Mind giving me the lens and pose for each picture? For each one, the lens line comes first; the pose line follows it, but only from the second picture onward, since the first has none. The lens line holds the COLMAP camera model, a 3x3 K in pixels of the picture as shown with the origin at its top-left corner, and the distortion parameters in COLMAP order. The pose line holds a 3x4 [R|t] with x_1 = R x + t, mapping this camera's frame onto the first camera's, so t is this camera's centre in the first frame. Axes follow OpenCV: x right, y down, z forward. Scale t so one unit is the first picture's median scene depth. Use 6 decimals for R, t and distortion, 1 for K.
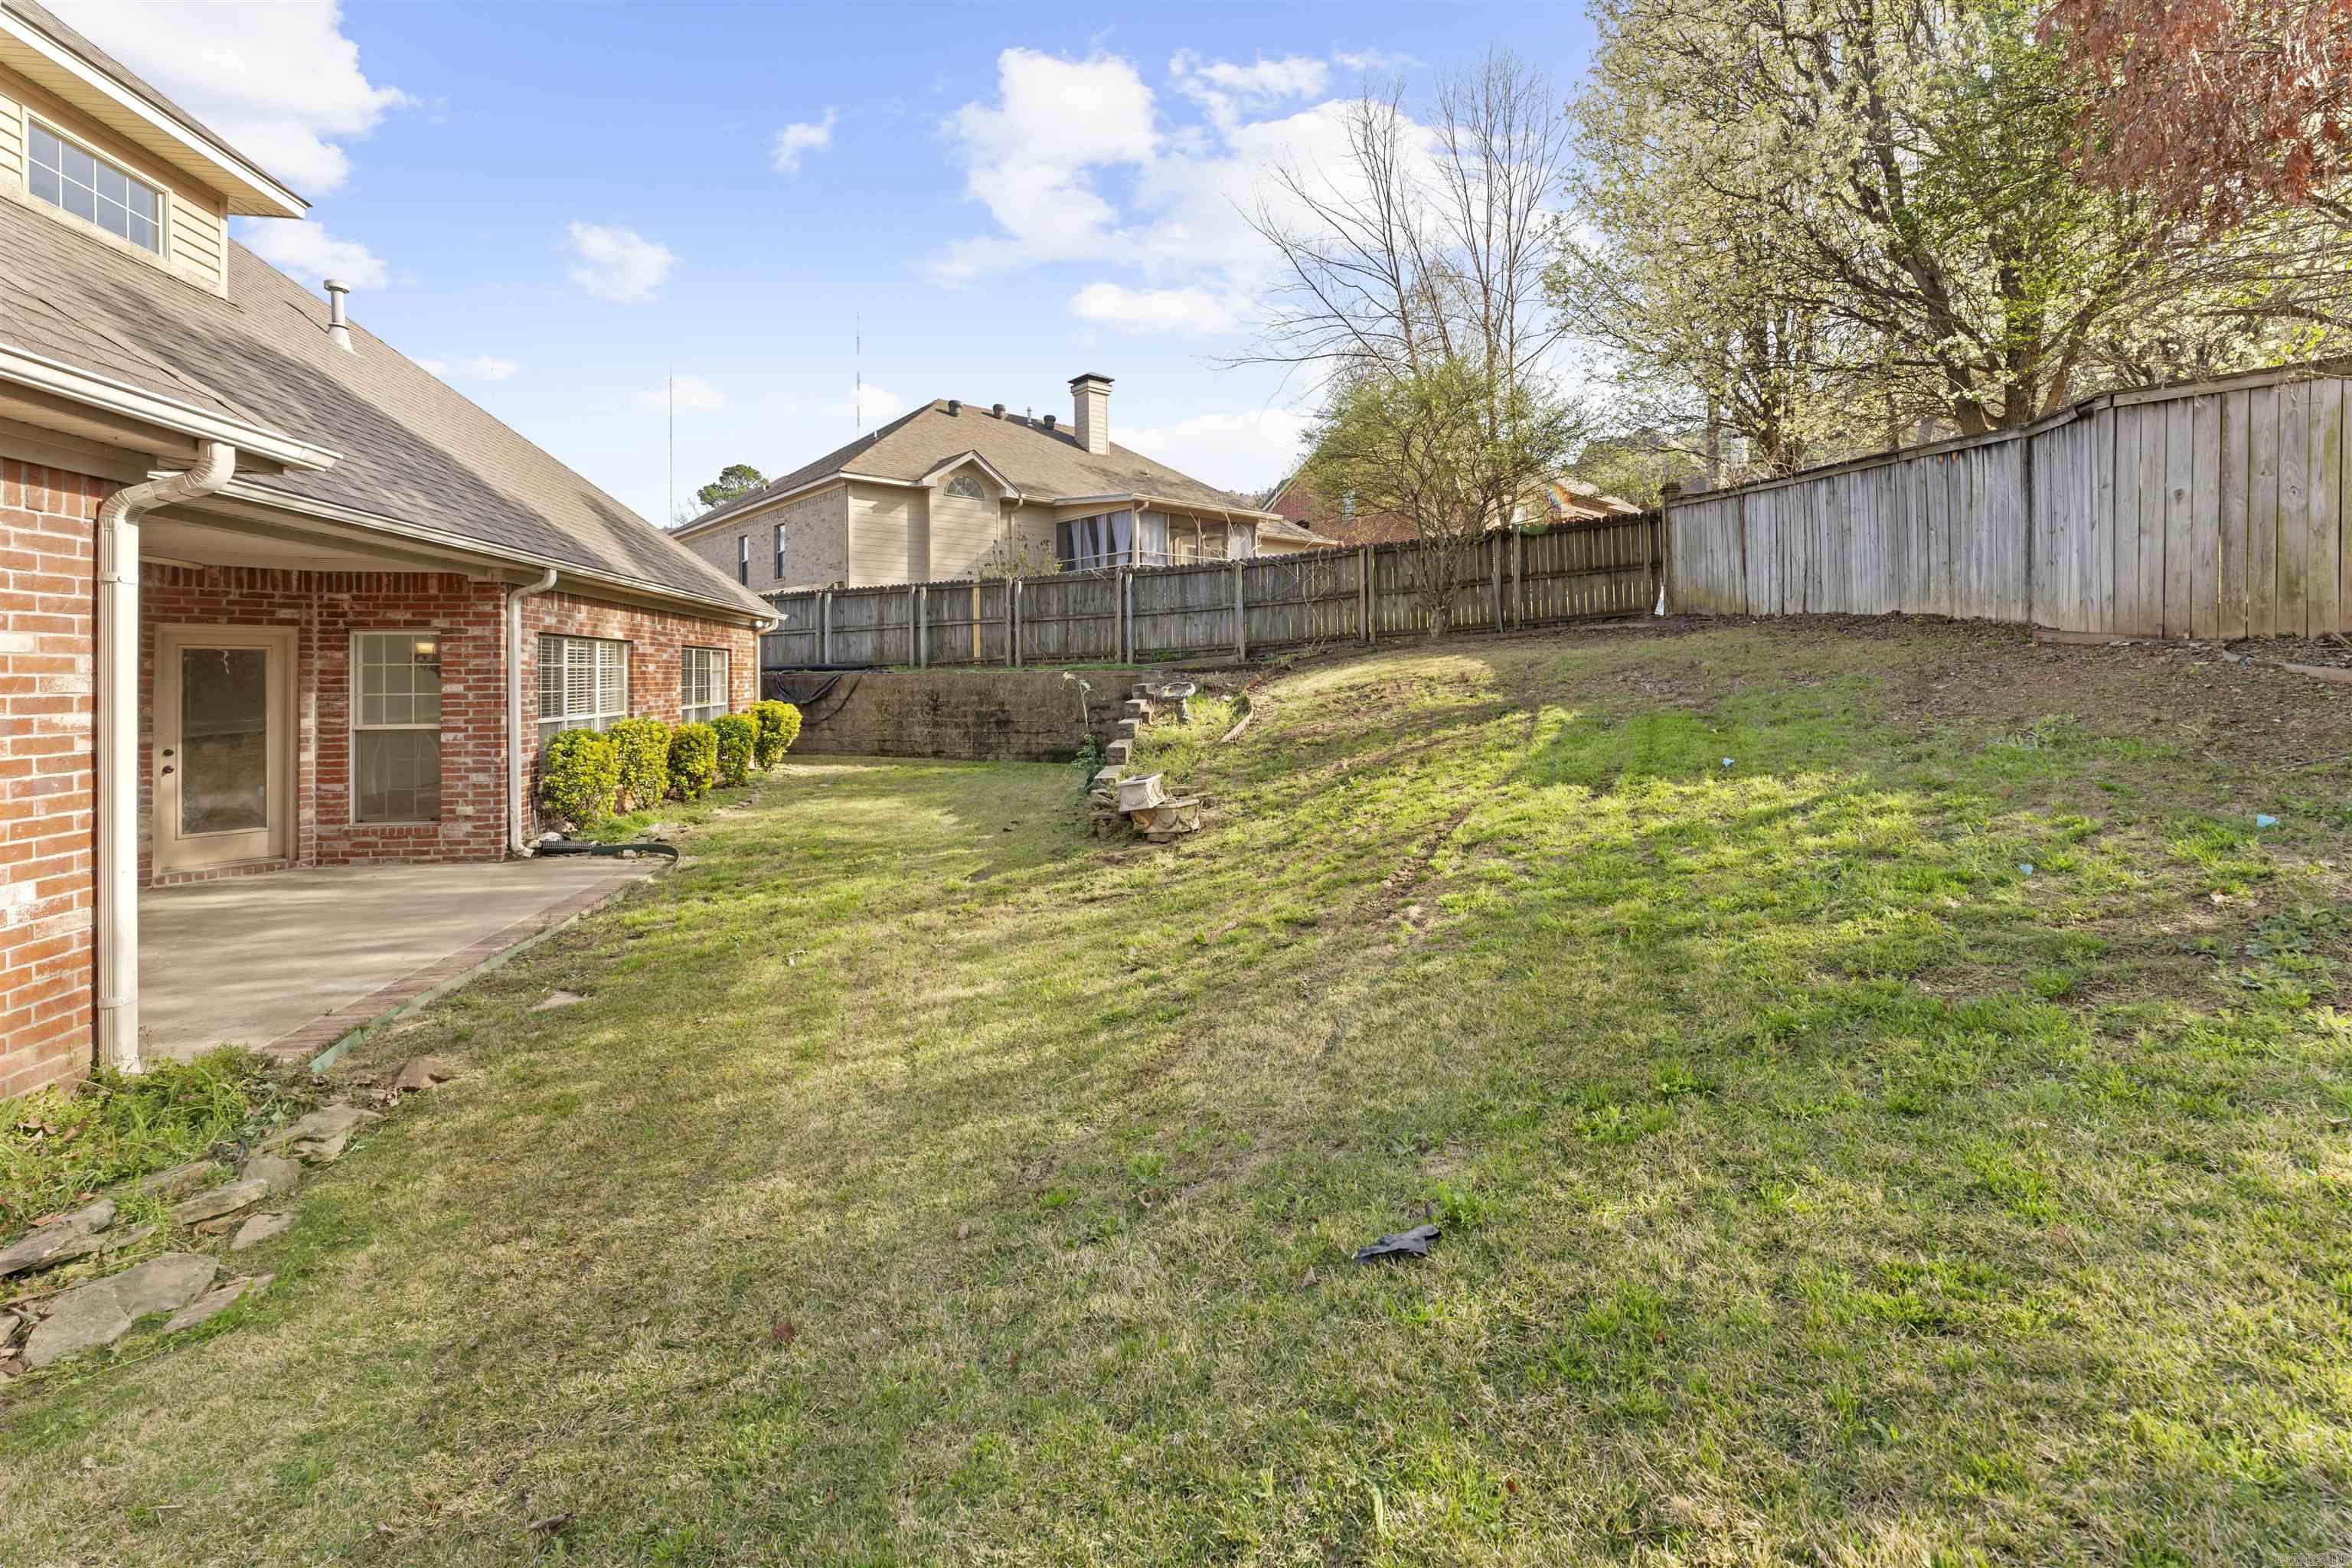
lens RADIAL K [[949.4, 0, 1176.0], [0, 949.4, 672.6], [0, 0, 1]] dist [0.003530, -0.000972]
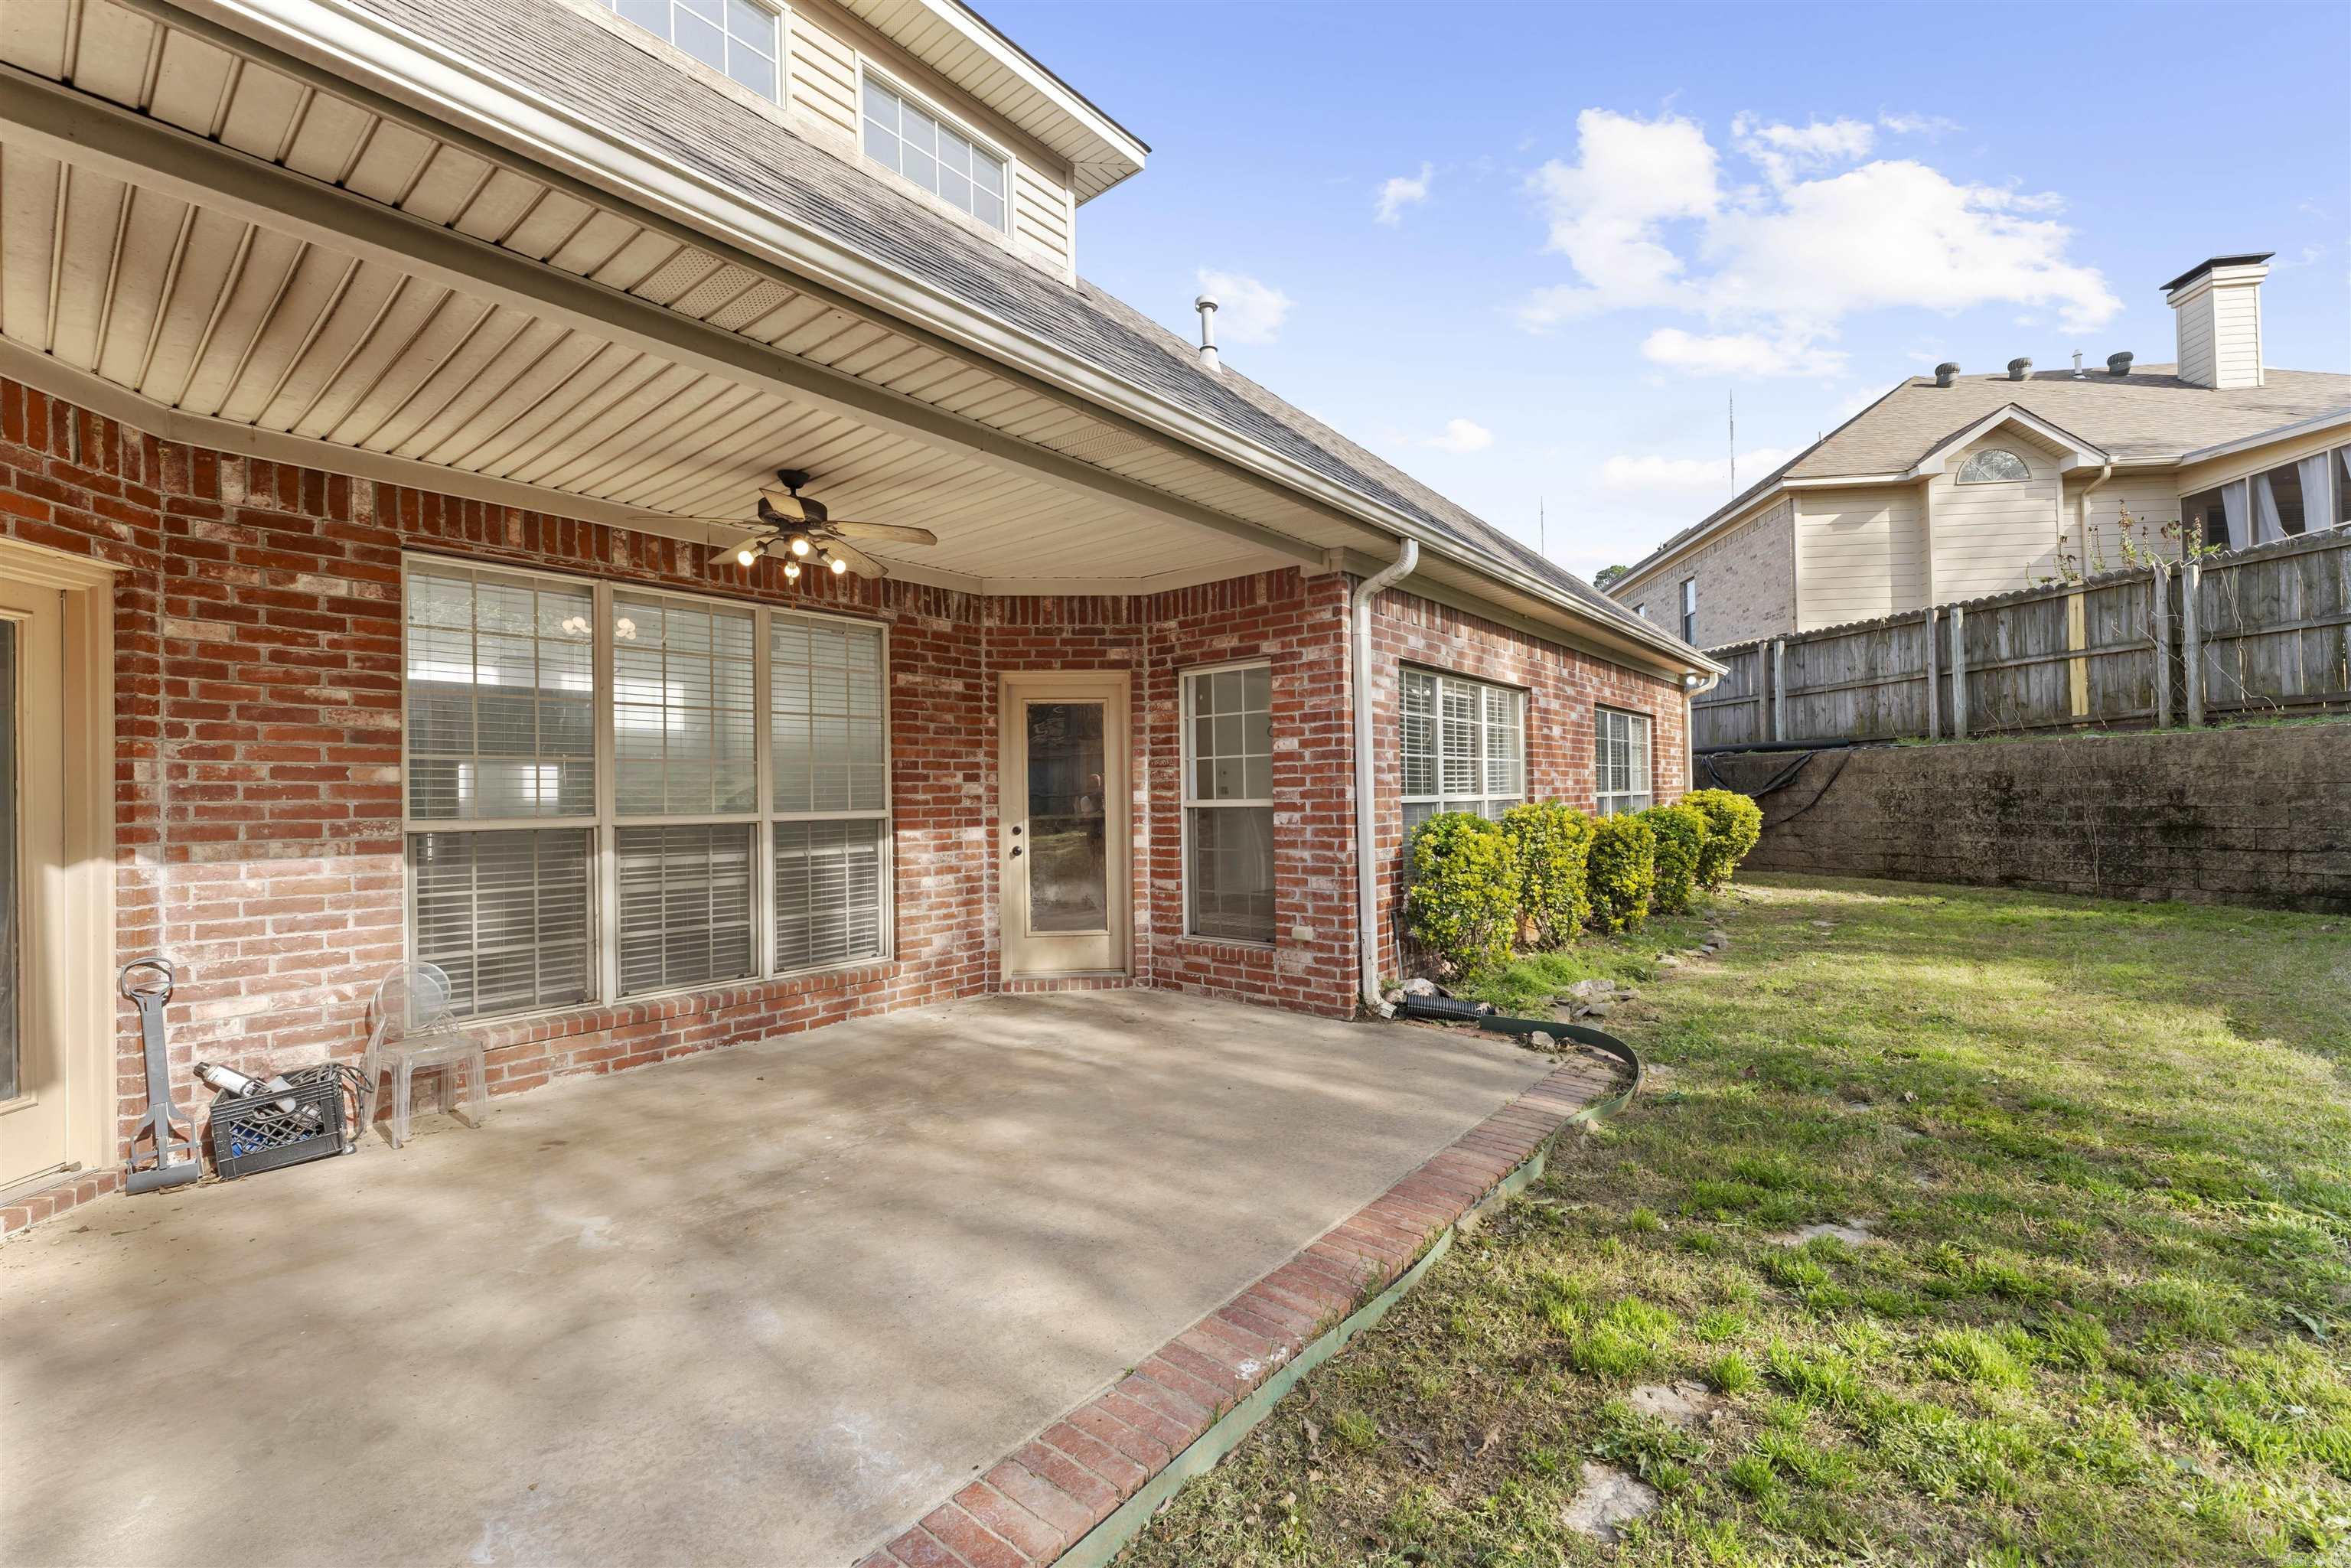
lens RADIAL K [[949.0, 0, 1175.4], [0, 949.0, 786.5], [0, 0, 1]] dist [0.003530, -0.000972]
pose [[0.649994, -0.014953, -0.759793, -0.288739], [0.017473, 0.999836, -0.004728, 0.043593], [0.759739, -0.010203, 0.650148, 0.475932]]
